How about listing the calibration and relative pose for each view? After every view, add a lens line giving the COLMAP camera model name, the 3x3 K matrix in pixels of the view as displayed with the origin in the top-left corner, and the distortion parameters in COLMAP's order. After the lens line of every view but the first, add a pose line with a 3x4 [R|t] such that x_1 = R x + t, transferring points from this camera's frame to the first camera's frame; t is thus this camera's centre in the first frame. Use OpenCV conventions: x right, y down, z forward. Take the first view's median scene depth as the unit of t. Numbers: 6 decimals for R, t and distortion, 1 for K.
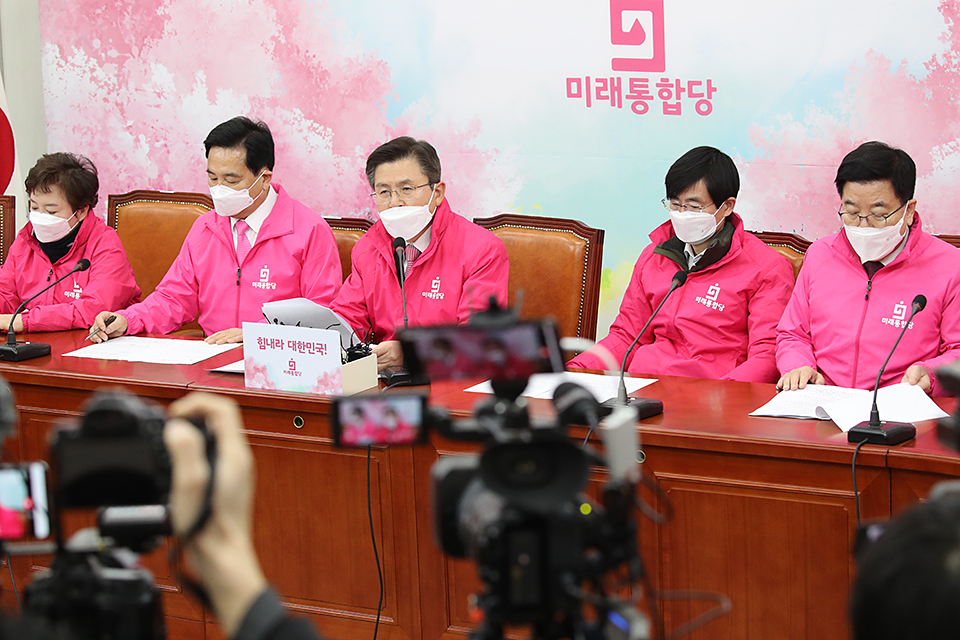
lens RADIAL K [[2851.4, 0, 480.0], [0, 2851.4, 320.0], [0, 0, 1]] dist [-0.250526, -0.853738]
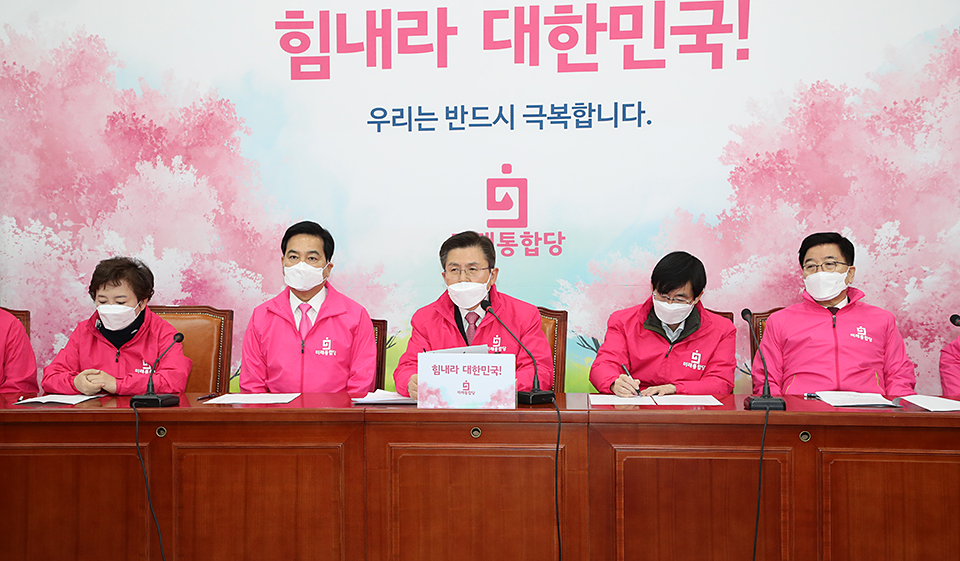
lens RADIAL K [[1228.2, 0, 480.1], [0, 1228.2, 311.4], [0, 0, 1]] dist [0.159836, 0.058440]
pose [[0.895494, 0.019876, 0.444629, -0.245060], [0.052259, 0.987396, -0.149390, 0.052474], [-0.441995, 0.157013, 0.883169, 0.440431]]
